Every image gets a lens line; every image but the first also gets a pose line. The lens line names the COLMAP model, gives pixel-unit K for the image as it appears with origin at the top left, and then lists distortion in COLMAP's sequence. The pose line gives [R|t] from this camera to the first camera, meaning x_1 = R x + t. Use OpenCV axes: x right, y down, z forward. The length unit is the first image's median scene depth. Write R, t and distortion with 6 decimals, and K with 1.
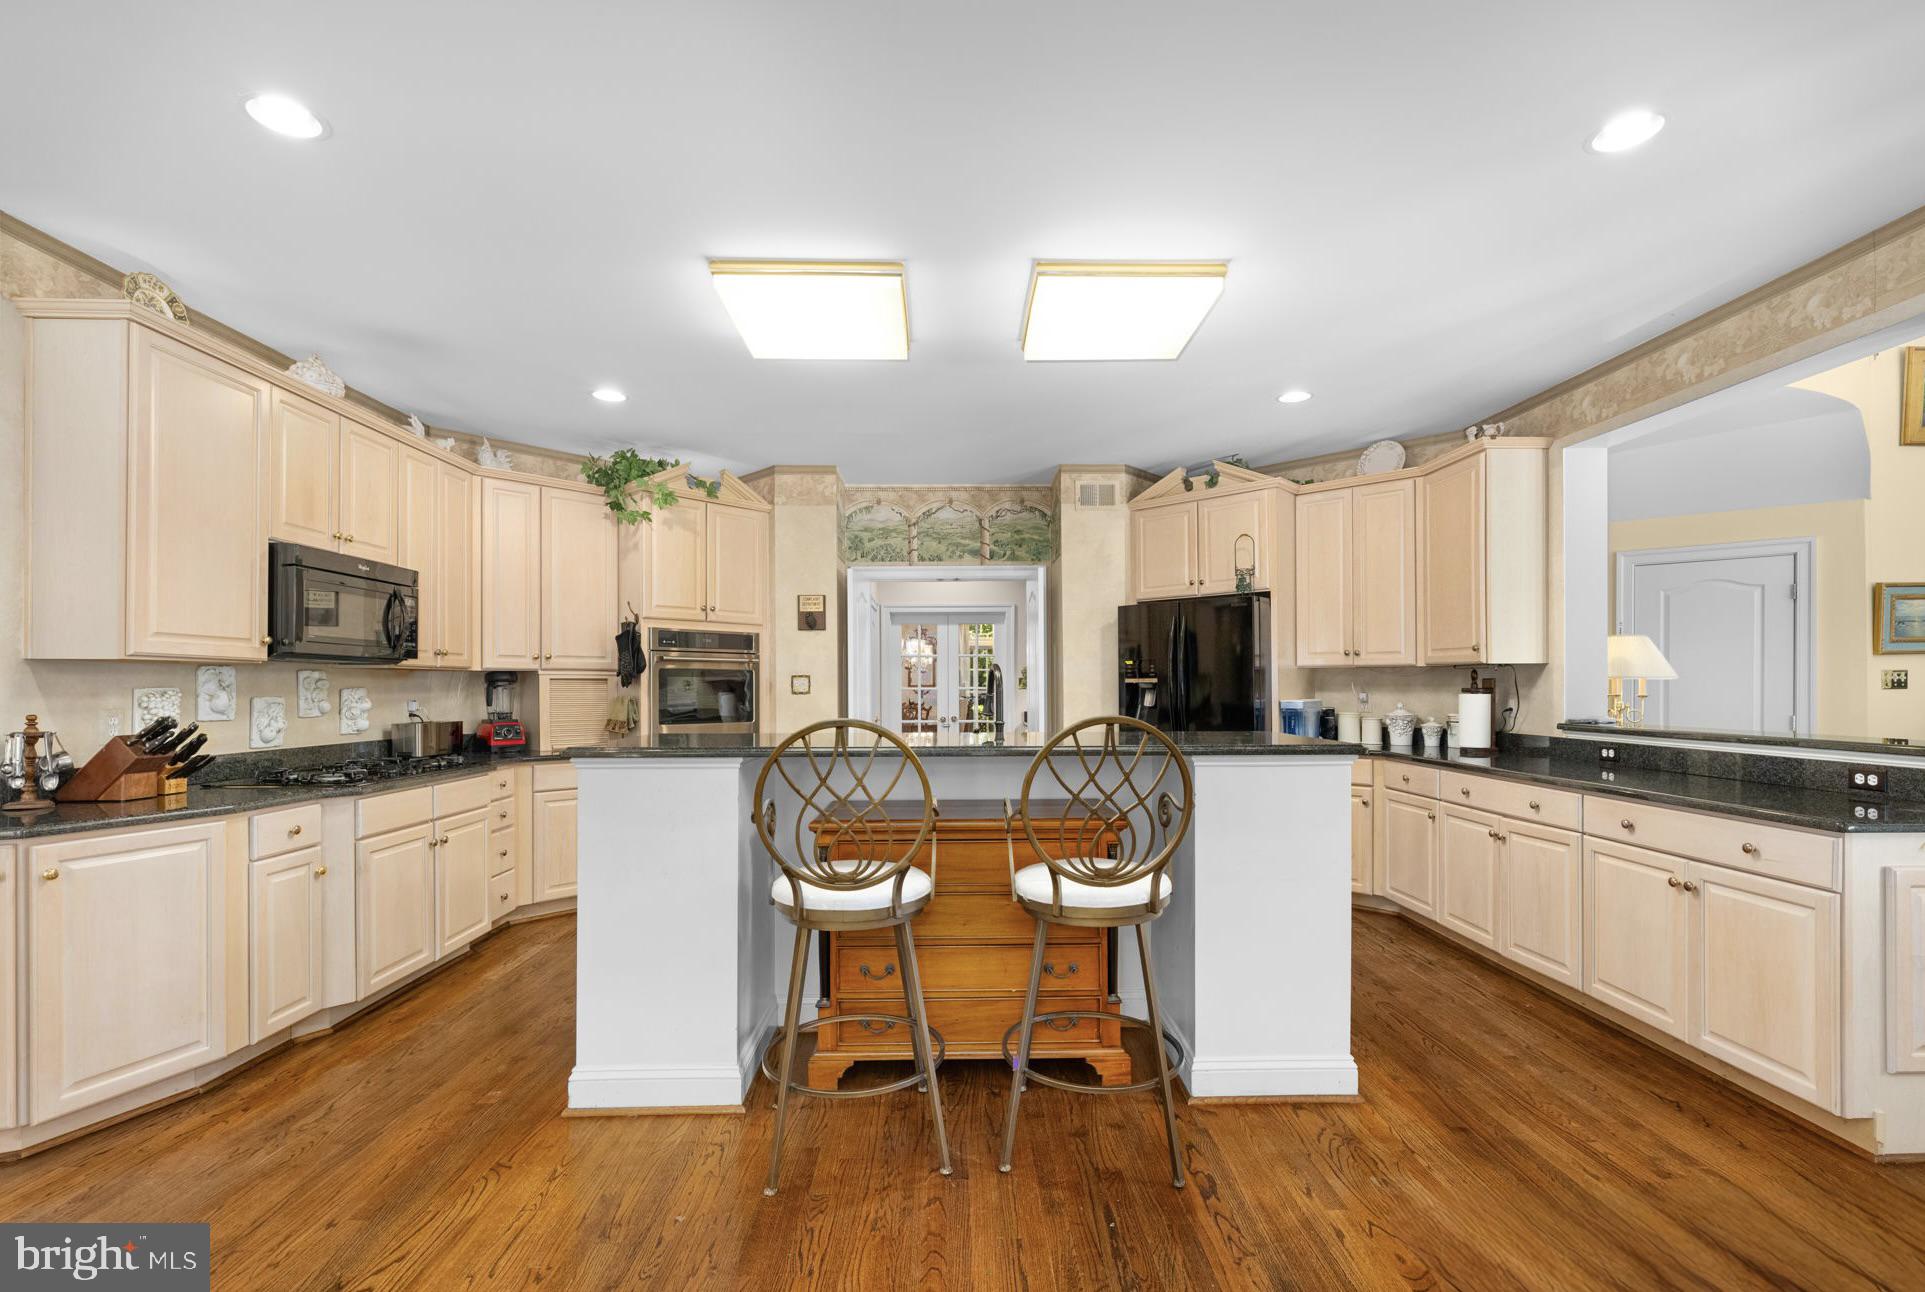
lens RADIAL K [[852.0, 0, 972.3], [0, 852.0, 680.2], [0, 0, 1]] dist [-0.000218, 0.000252]
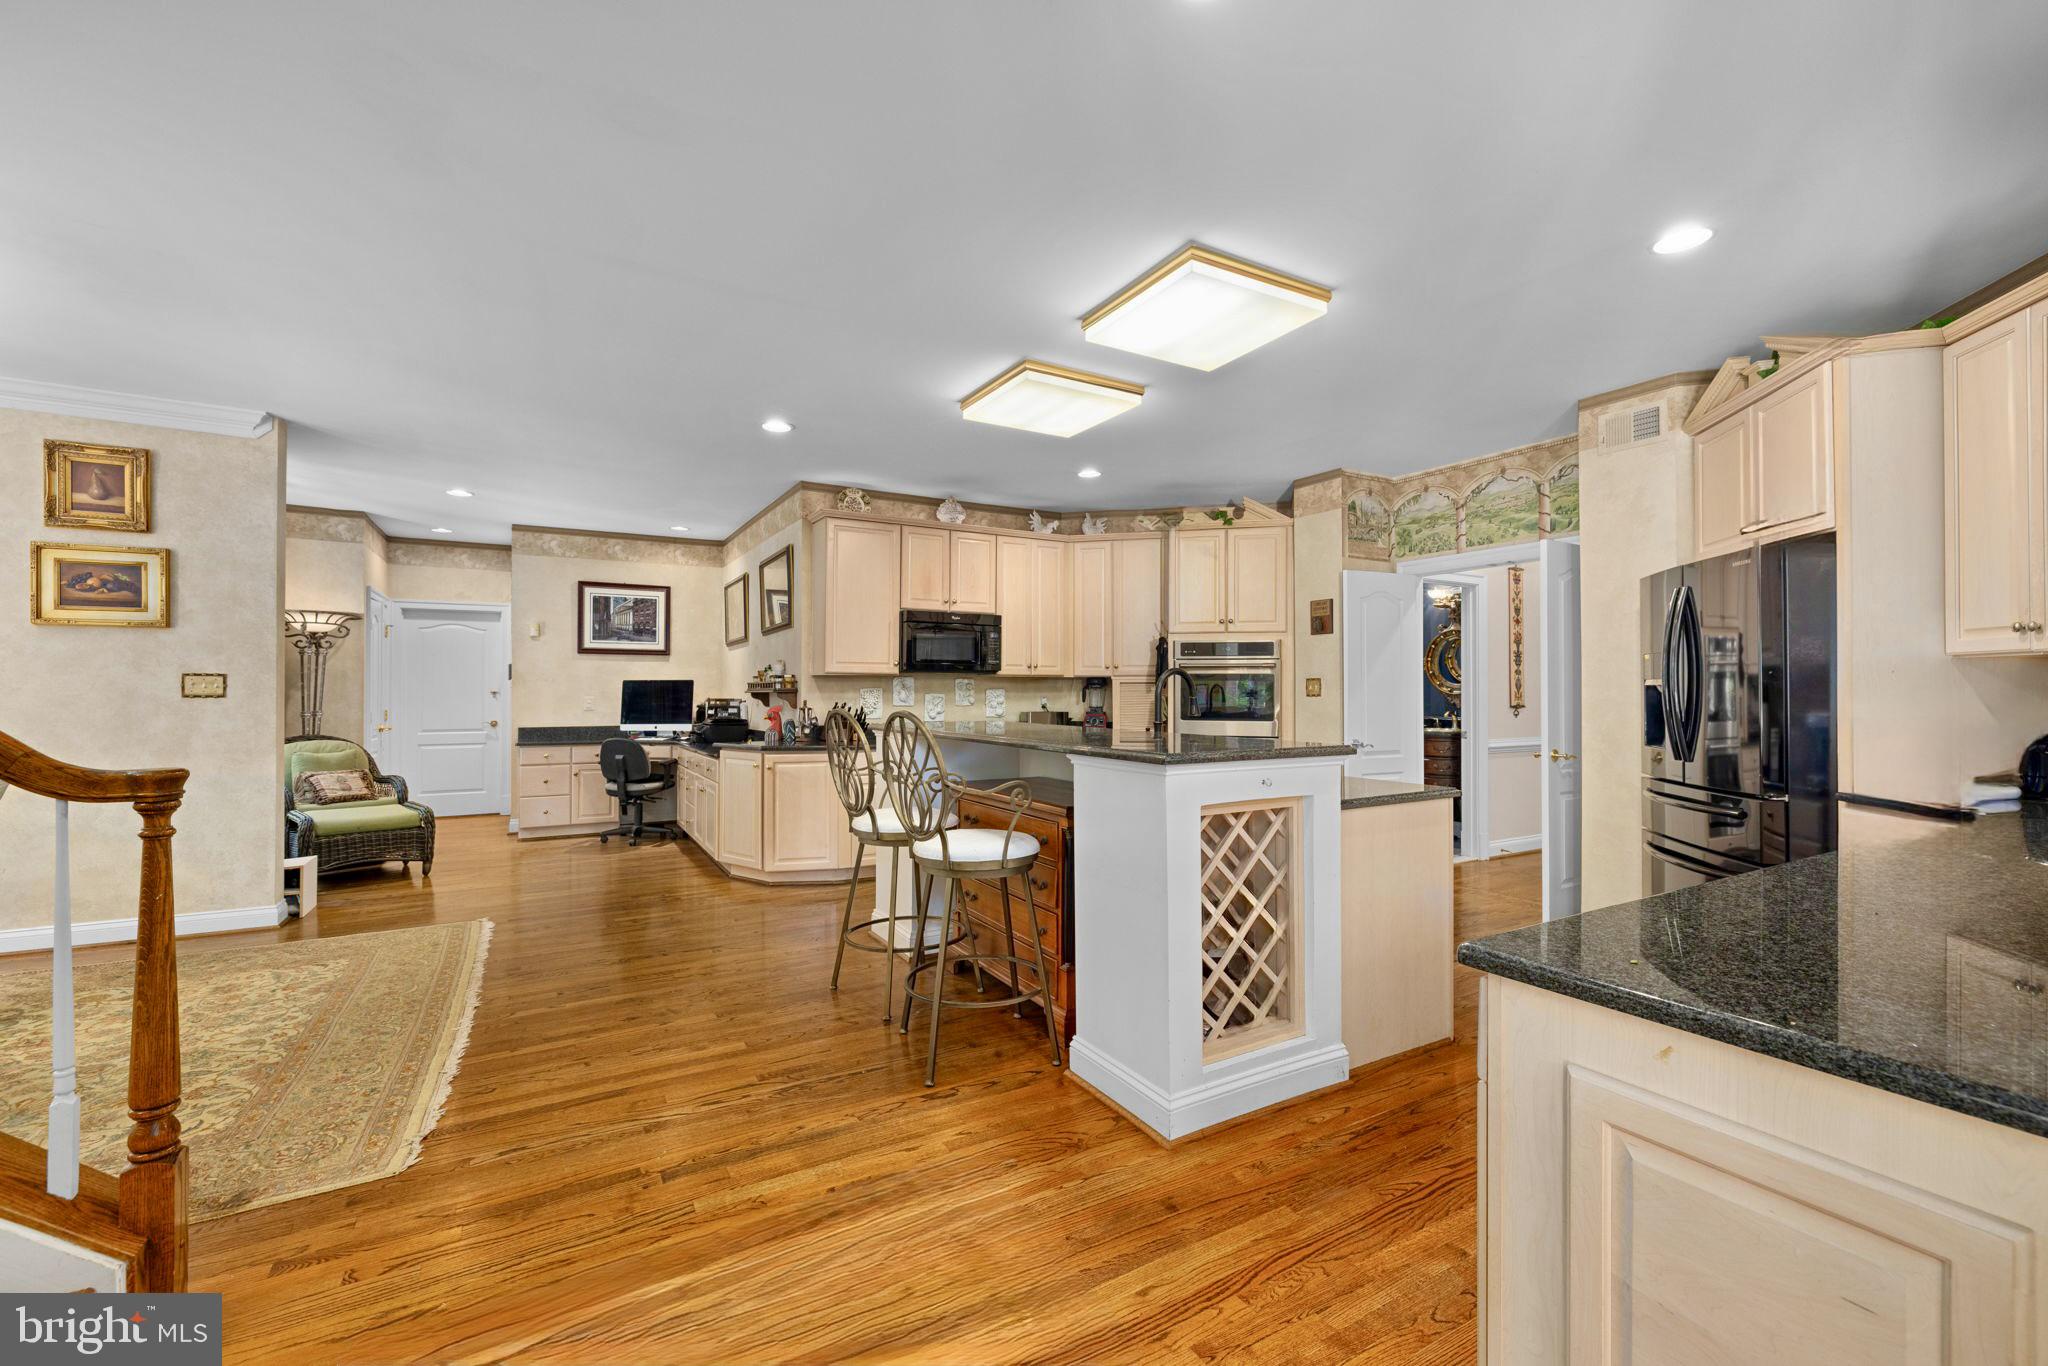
lens RADIAL K [[853.7, 0, 1031.9], [0, 853.7, 684.9], [0, 0, 1]] dist [-0.002382, 0.000882]
pose [[0.482922, -0.001183, -0.875663, 0.604287], [0.003173, 0.999995, 0.000399, 0.000808], [0.875658, -0.002971, 0.482923, 0.224012]]
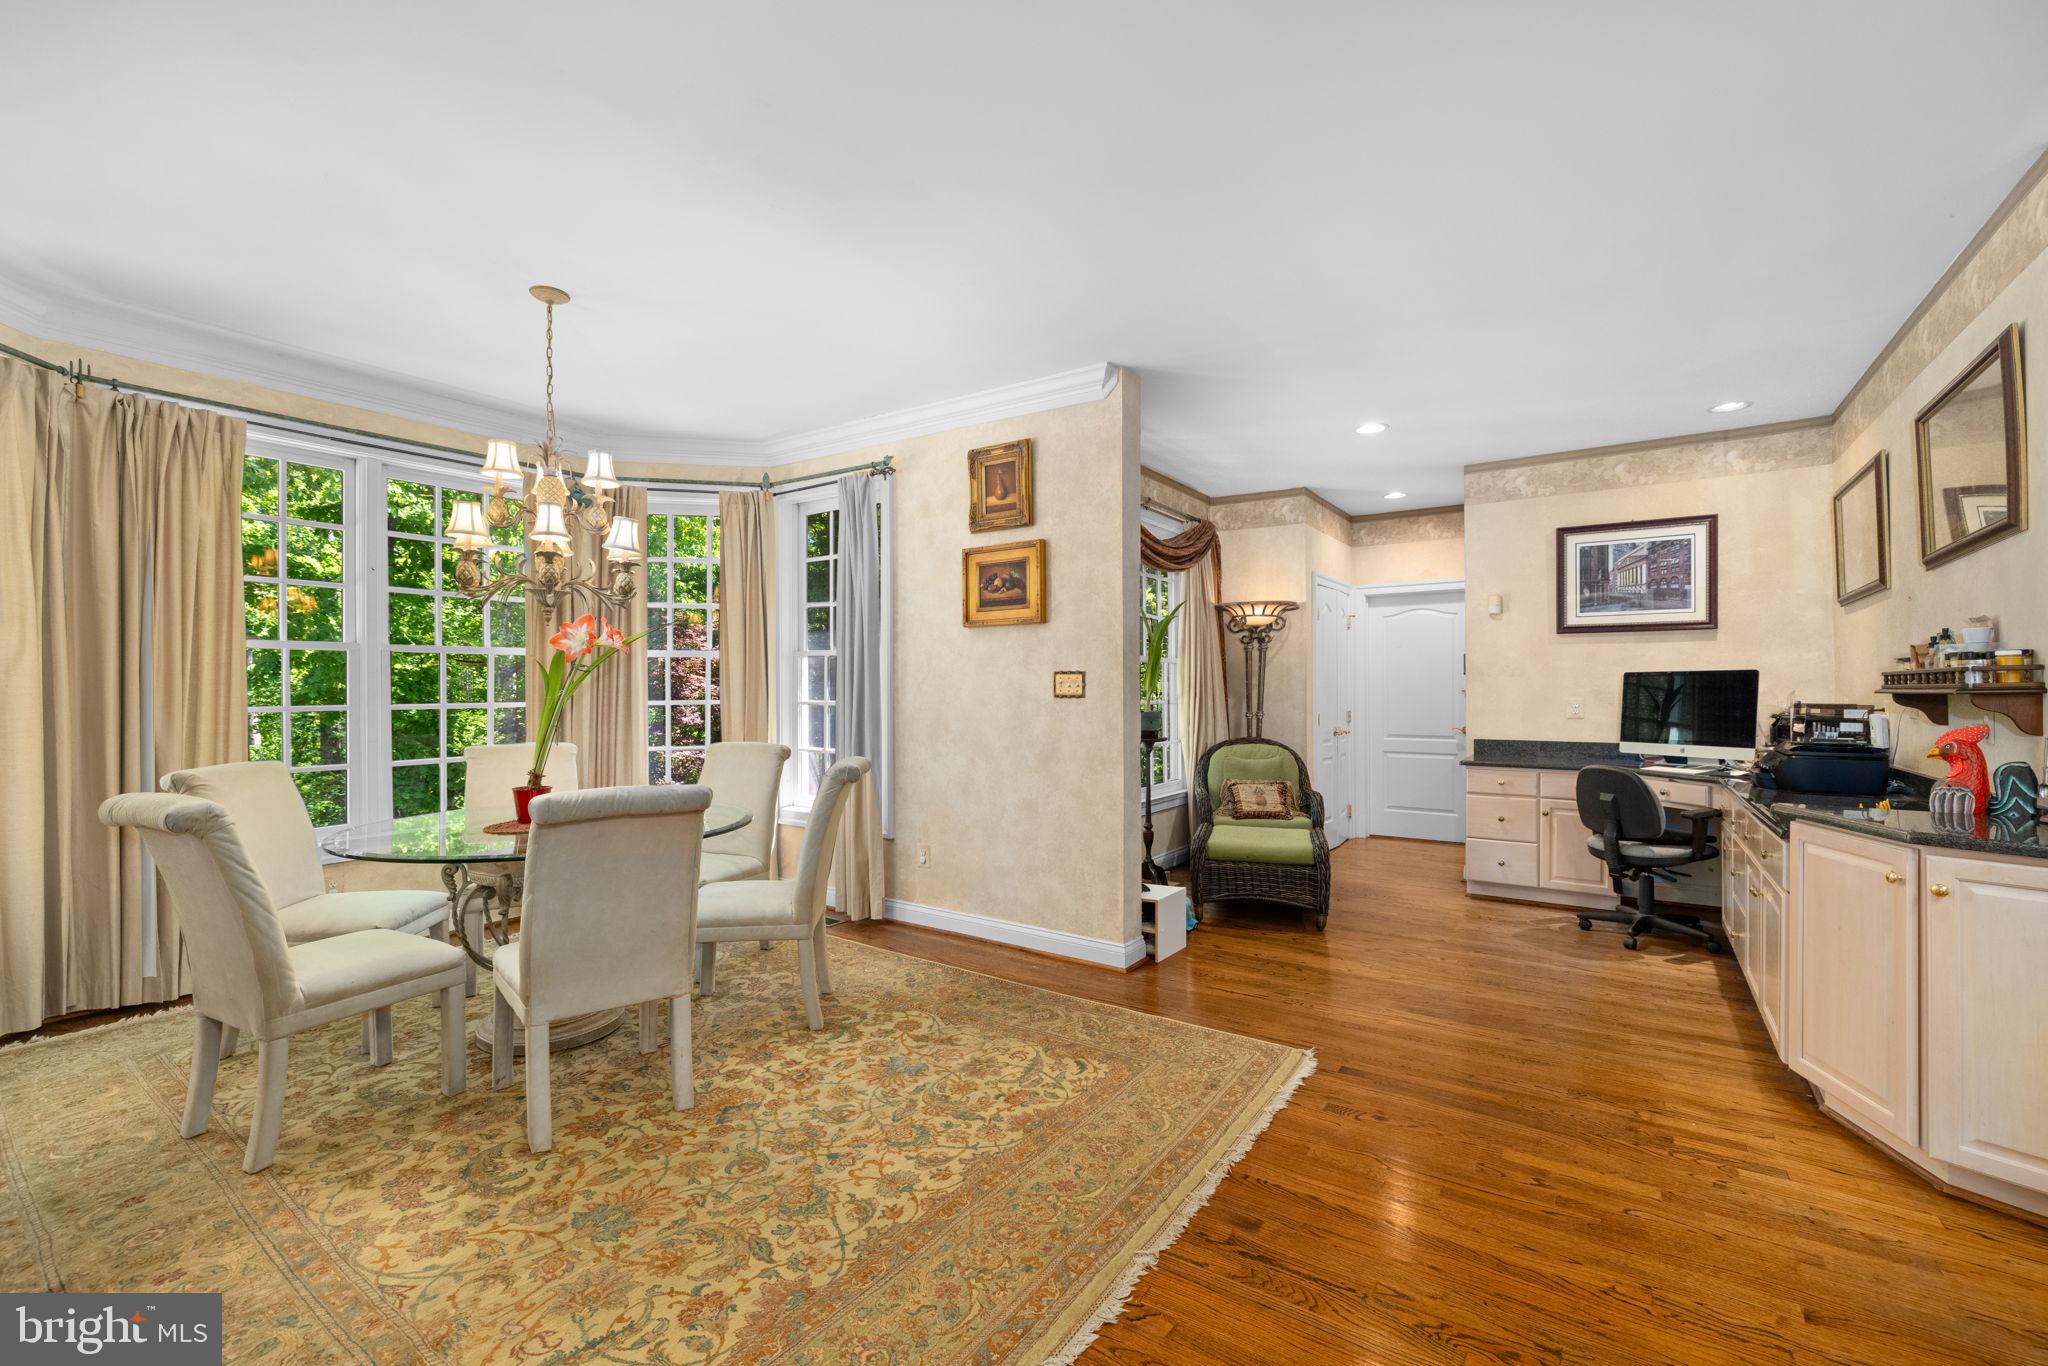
lens RADIAL K [[853.7, 0, 1027.4], [0, 853.7, 687.7], [0, 0, 1]] dist [-0.002382, 0.000882]
pose [[-0.587184, 0.005296, -0.809436, 0.096029], [0.010061, 0.999949, -0.000756, 0.001990], [0.809391, -0.008588, -0.587207, 0.338360]]
